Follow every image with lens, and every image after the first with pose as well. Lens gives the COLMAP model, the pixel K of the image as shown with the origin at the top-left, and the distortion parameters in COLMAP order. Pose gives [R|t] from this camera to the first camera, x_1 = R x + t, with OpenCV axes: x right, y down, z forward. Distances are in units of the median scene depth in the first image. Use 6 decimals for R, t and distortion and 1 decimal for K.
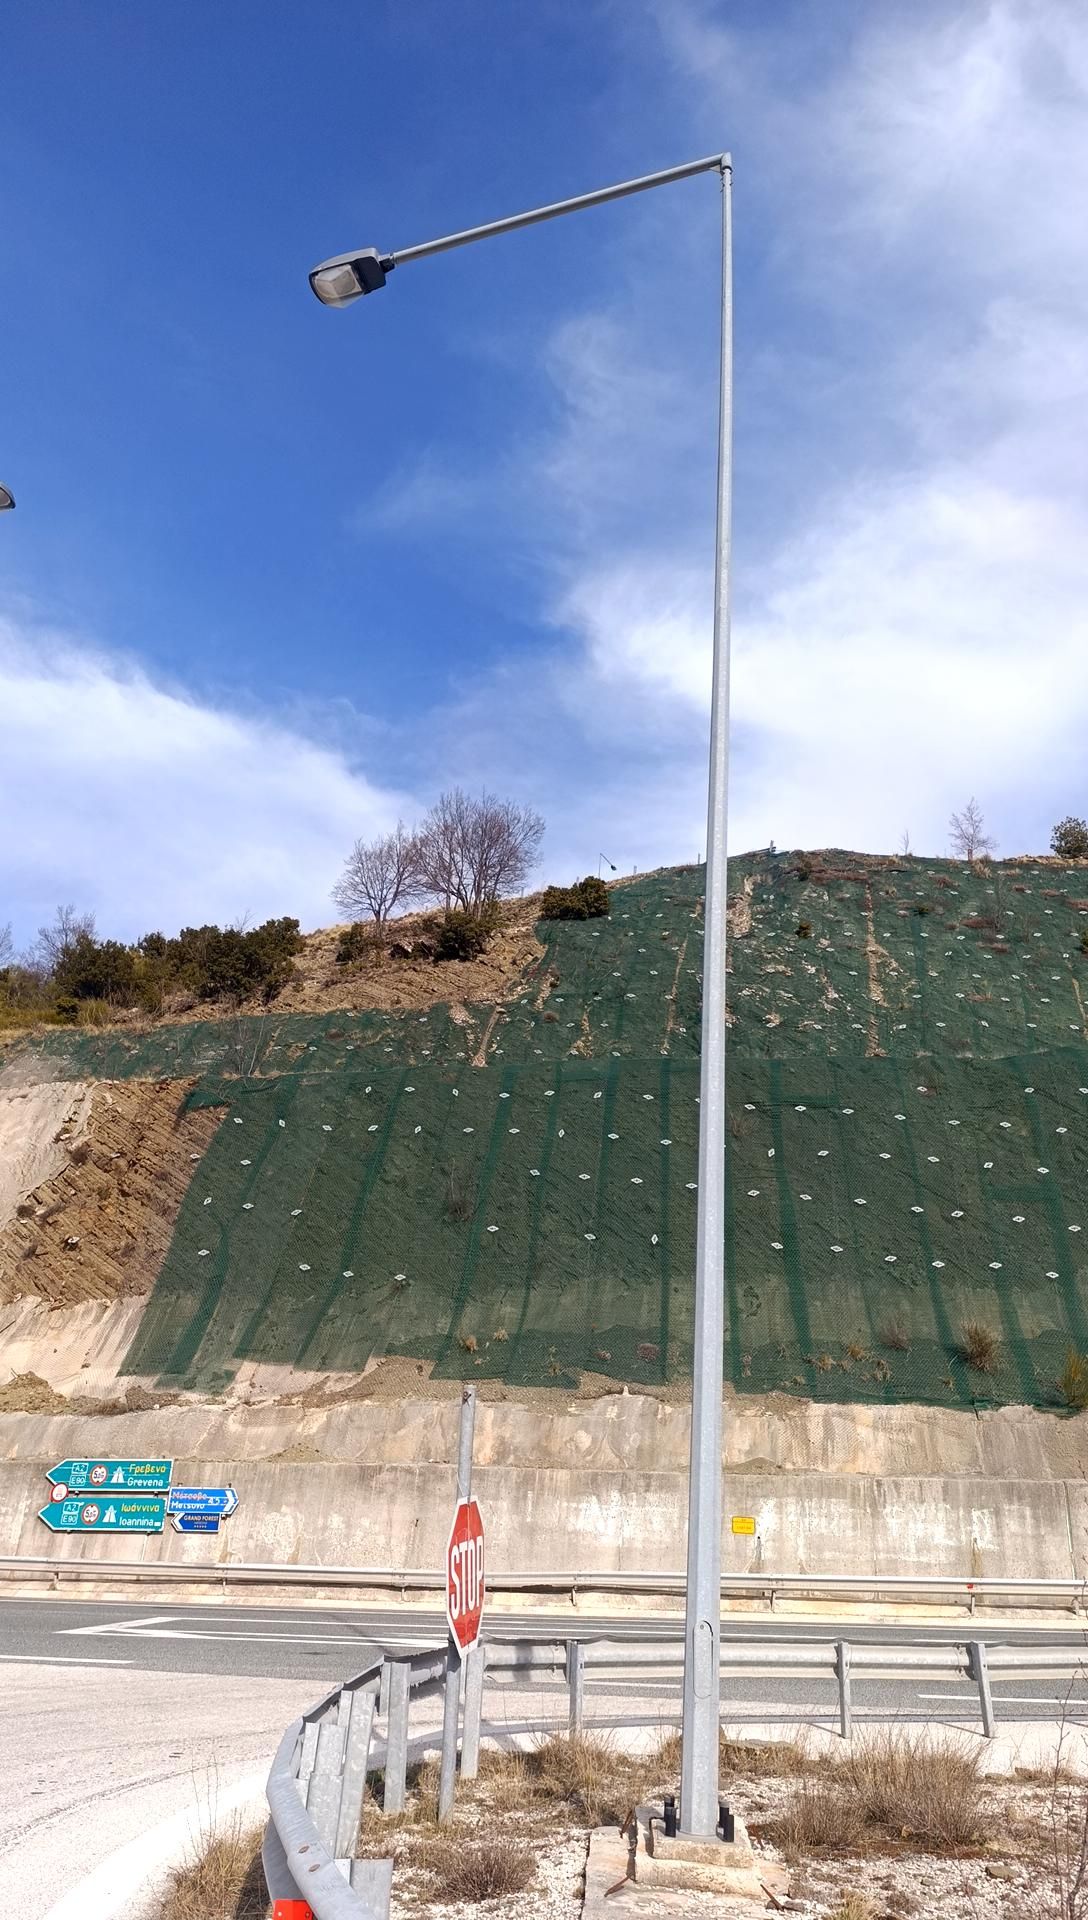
lens RADIAL K [[1295.6, 0, 540.4], [0, 1295.6, 1003.9], [0, 0, 1]] dist [0.055006, -0.067721]
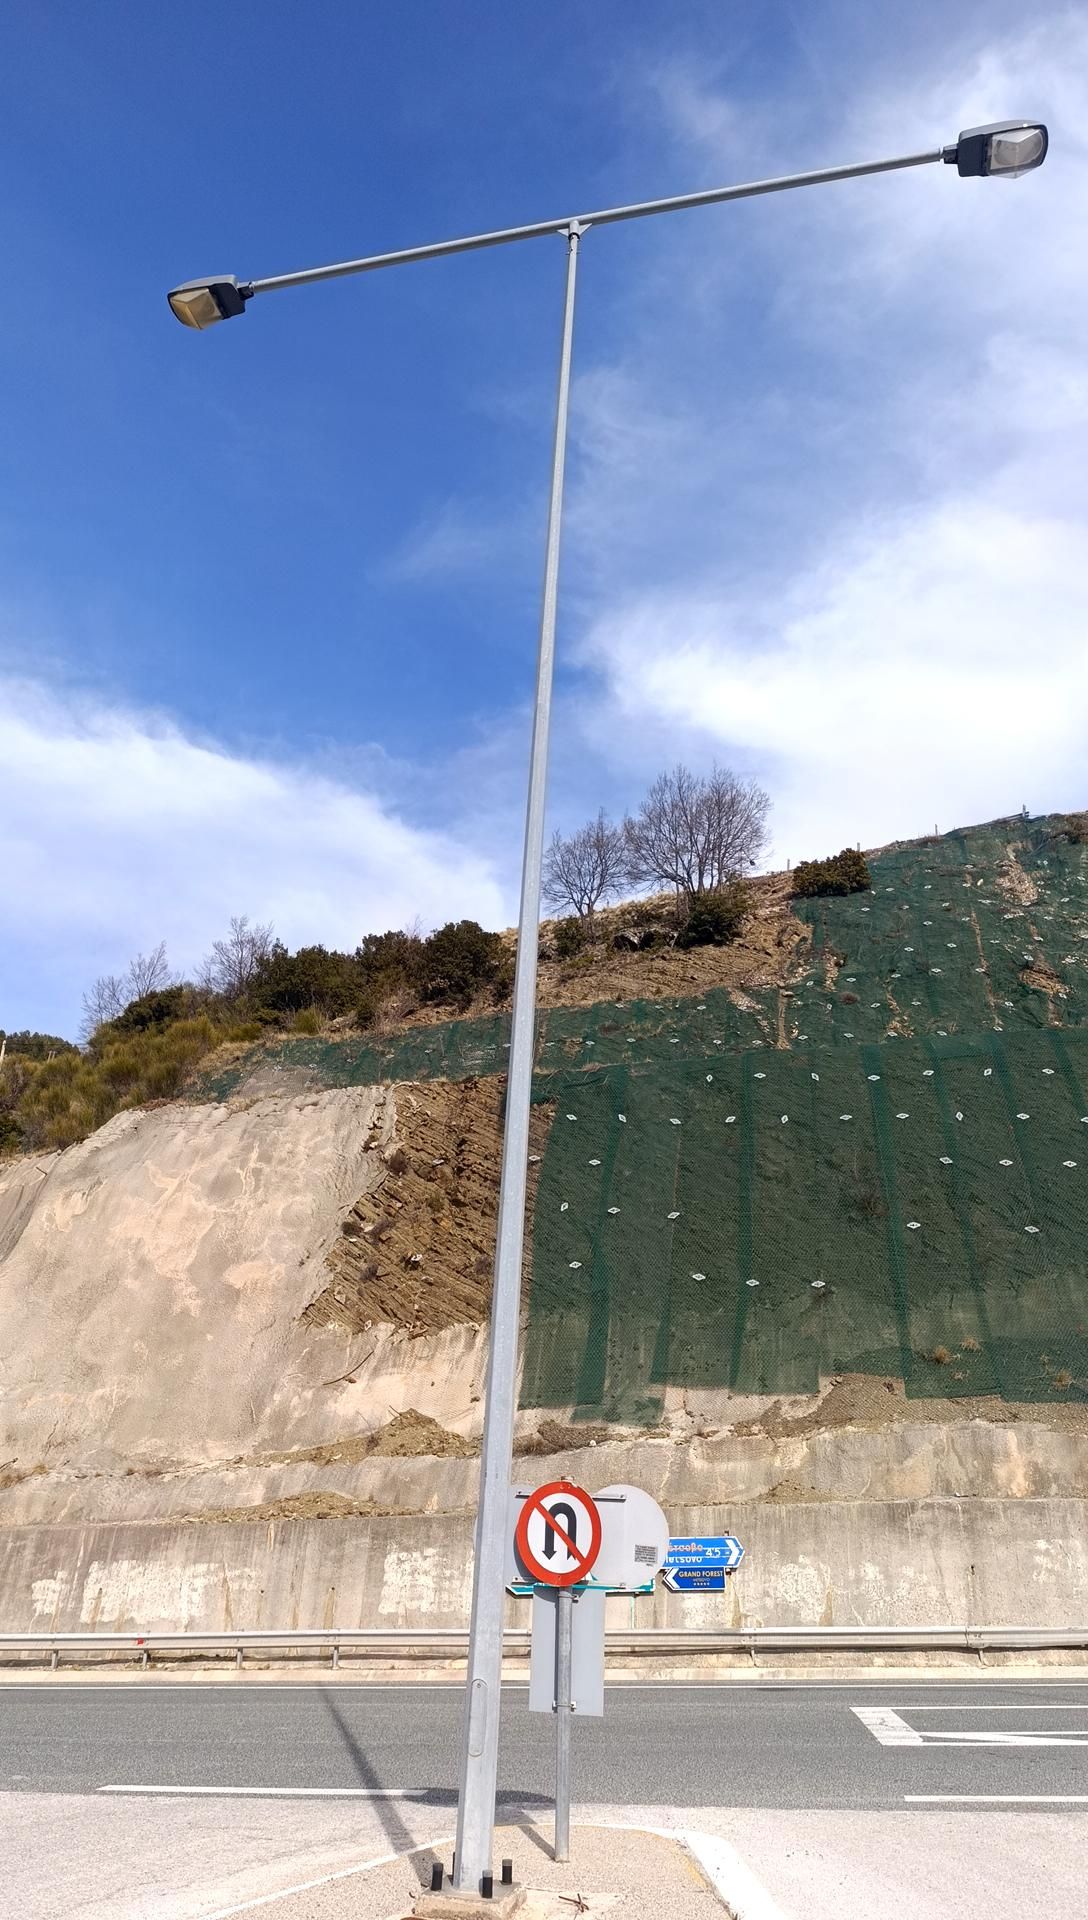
lens RADIAL K [[1280.0, 0, 577.7], [0, 1280.0, 990.7], [0, 0, 1]] dist [-0.034834, 0.007408]
pose [[0.998985, -0.044871, -0.004057, -0.223835], [0.044725, 0.998521, -0.030923, 0.031058], [0.005438, 0.030710, 0.999514, 0.127364]]
